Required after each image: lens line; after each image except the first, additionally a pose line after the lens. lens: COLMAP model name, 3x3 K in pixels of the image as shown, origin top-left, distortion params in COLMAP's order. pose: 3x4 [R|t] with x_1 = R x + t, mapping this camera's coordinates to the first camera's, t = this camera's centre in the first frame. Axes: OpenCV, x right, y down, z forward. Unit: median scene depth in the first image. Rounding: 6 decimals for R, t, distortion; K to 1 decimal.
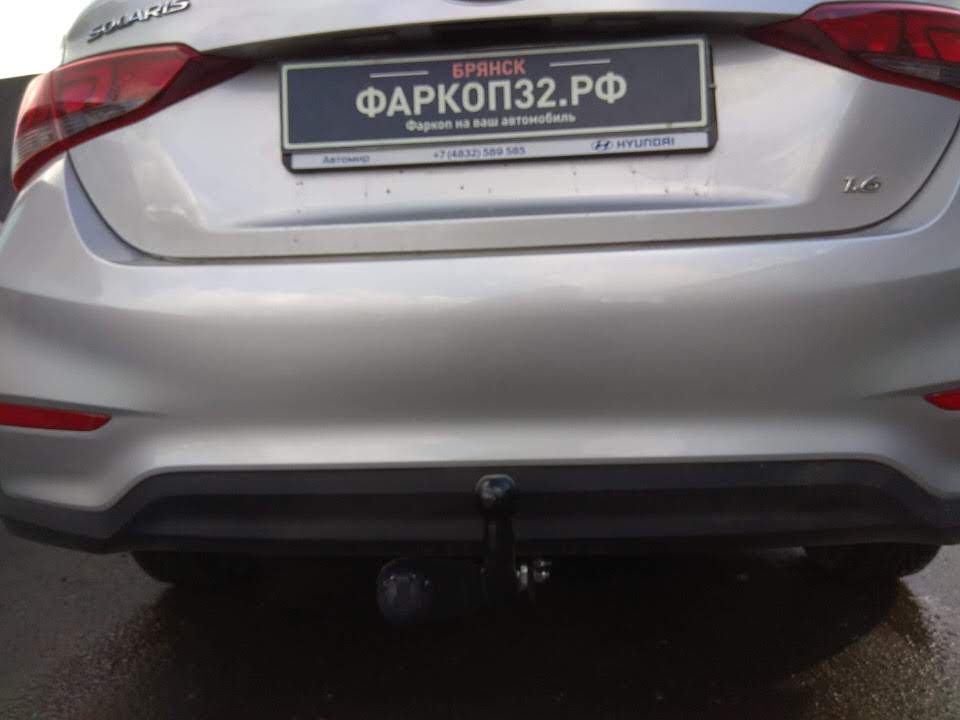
lens RADIAL K [[742.4, 0, 480.0], [0, 742.4, 360.0], [0, 0, 1]] dist [0.098146, -0.138938]
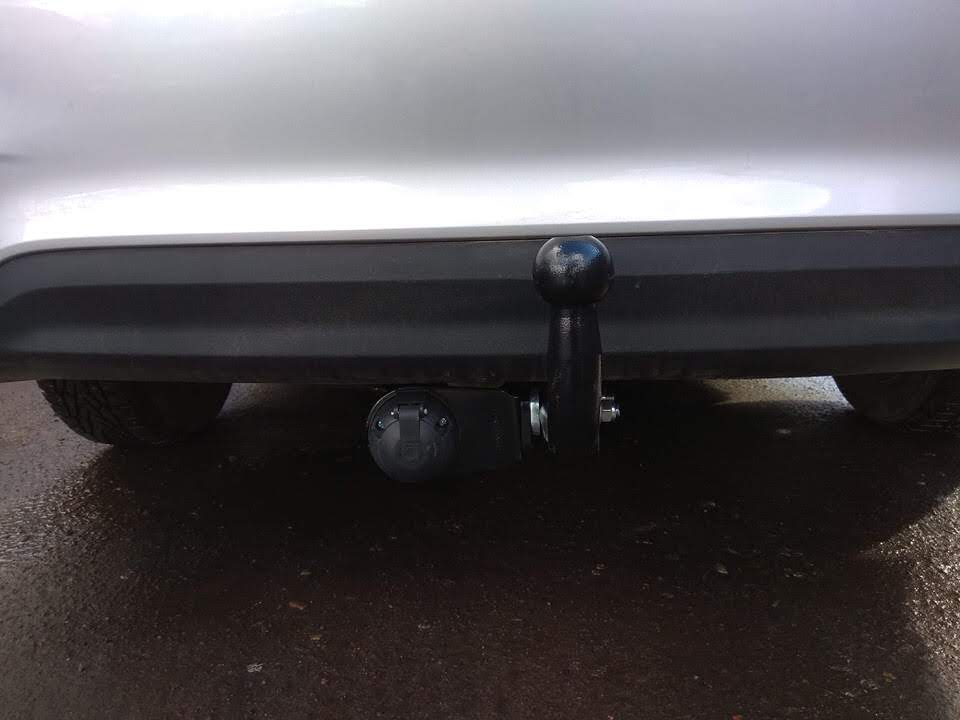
lens RADIAL K [[742.4, 0, 480.0], [0, 742.4, 360.0], [0, 0, 1]] dist [0.098146, -0.138938]
pose [[0.999177, -0.000761, 0.040555, -0.064413], [-0.005728, 0.987156, 0.159656, 0.134260], [-0.040156, -0.159757, 0.986339, 0.345175]]
